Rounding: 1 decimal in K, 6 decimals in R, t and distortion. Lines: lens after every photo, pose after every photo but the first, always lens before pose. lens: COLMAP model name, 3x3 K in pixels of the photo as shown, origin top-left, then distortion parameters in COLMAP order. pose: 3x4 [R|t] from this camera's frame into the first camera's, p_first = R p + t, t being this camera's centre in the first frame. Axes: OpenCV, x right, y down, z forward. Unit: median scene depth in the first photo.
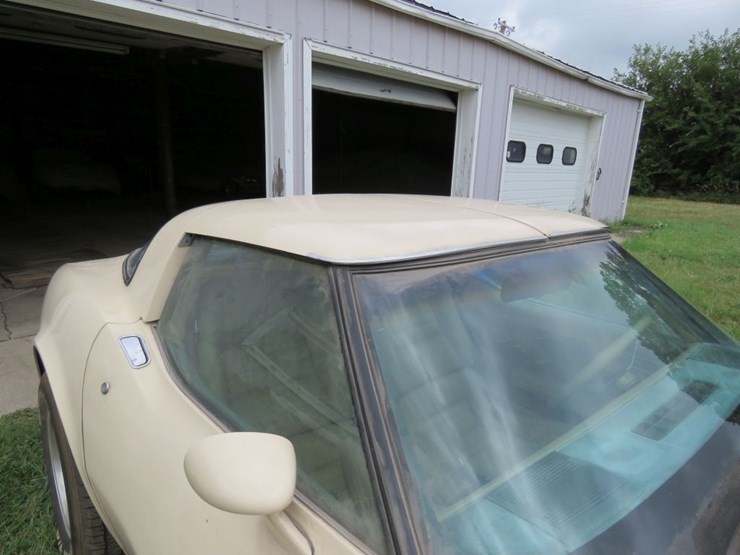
lens RADIAL K [[480.9, 0, 370.0], [0, 480.9, 277.5], [0, 0, 1]] dist [-0.003703, 0.001104]
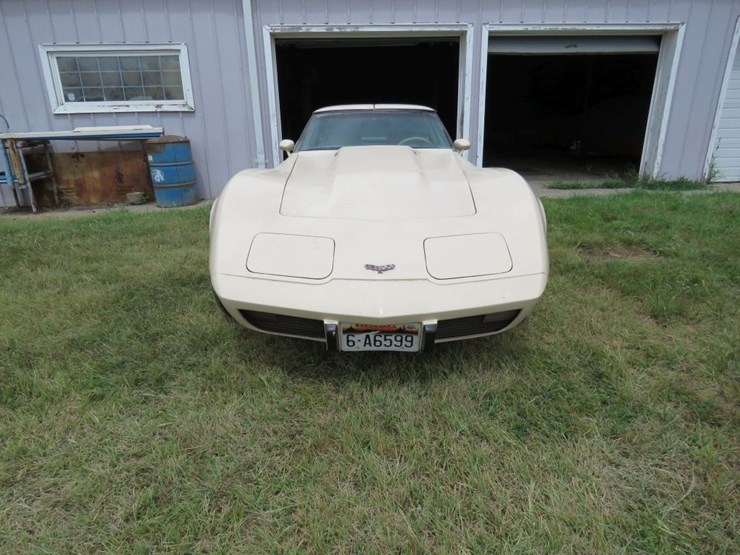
lens RADIAL K [[480.9, 0, 370.0], [0, 480.9, 277.5], [0, 0, 1]] dist [-0.003703, 0.001104]
pose [[0.759873, 0.155989, -0.631078, 0.457046], [-0.112858, 0.987697, 0.108247, 0.126550], [0.640199, -0.011031, 0.768129, -0.297346]]
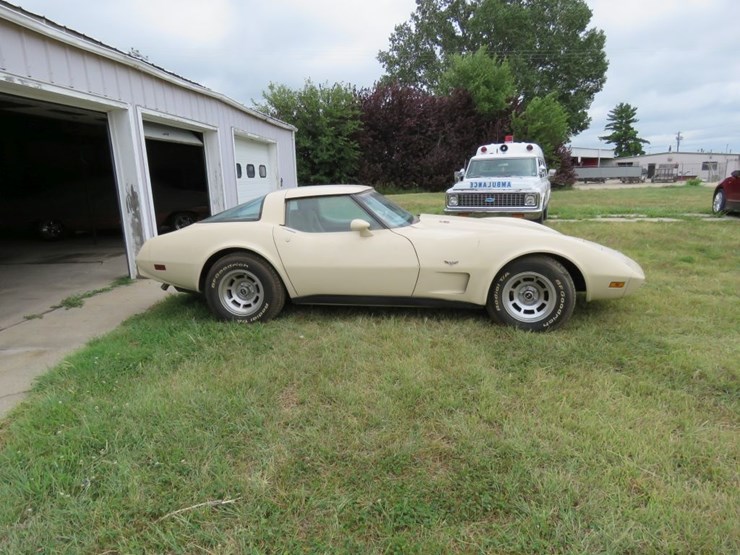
lens RADIAL K [[464.2, 0, 370.0], [0, 464.2, 277.5], [0, 0, 1]] dist [0.065498, 0.000330]
pose [[0.754744, -0.204998, 0.623167, -0.408808], [0.219748, 0.974046, 0.054278, 0.076207], [-0.618120, 0.095974, 0.780203, -0.382260]]
